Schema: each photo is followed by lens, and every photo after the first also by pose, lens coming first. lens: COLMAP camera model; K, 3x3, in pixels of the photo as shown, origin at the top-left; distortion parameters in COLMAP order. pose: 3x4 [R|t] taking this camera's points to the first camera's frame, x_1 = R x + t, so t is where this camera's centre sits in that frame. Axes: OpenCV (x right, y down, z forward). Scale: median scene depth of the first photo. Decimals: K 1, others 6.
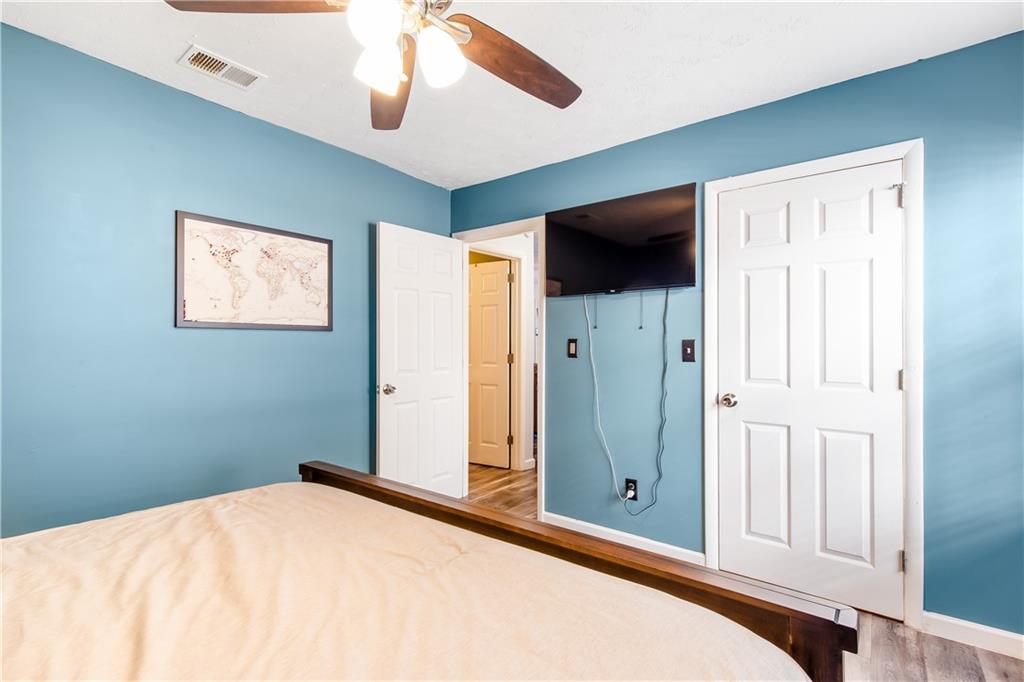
lens RADIAL K [[469.4, 0, 509.8], [0, 469.4, 336.8], [0, 0, 1]] dist [0.008167, -0.001117]
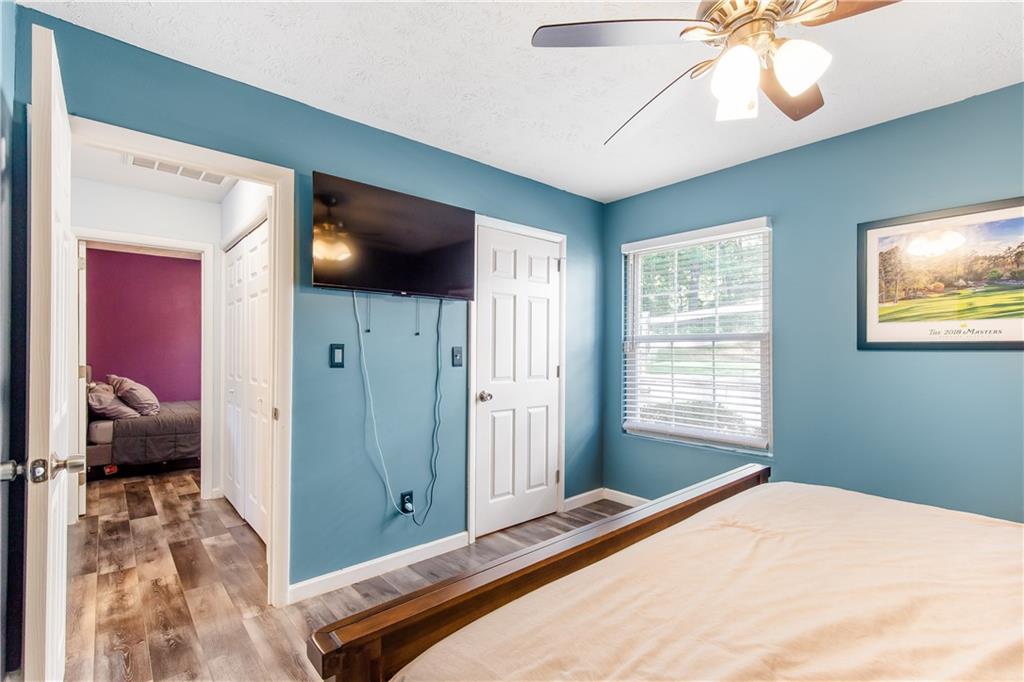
lens RADIAL K [[469.4, 0, 508.2], [0, 469.4, 348.1], [0, 0, 1]] dist [0.008167, -0.001117]
pose [[0.191349, 0.005893, 0.981504, -0.726566], [-0.015765, 0.999871, -0.002930, 0.010973], [-0.981395, -0.014912, 0.191418, 0.697152]]
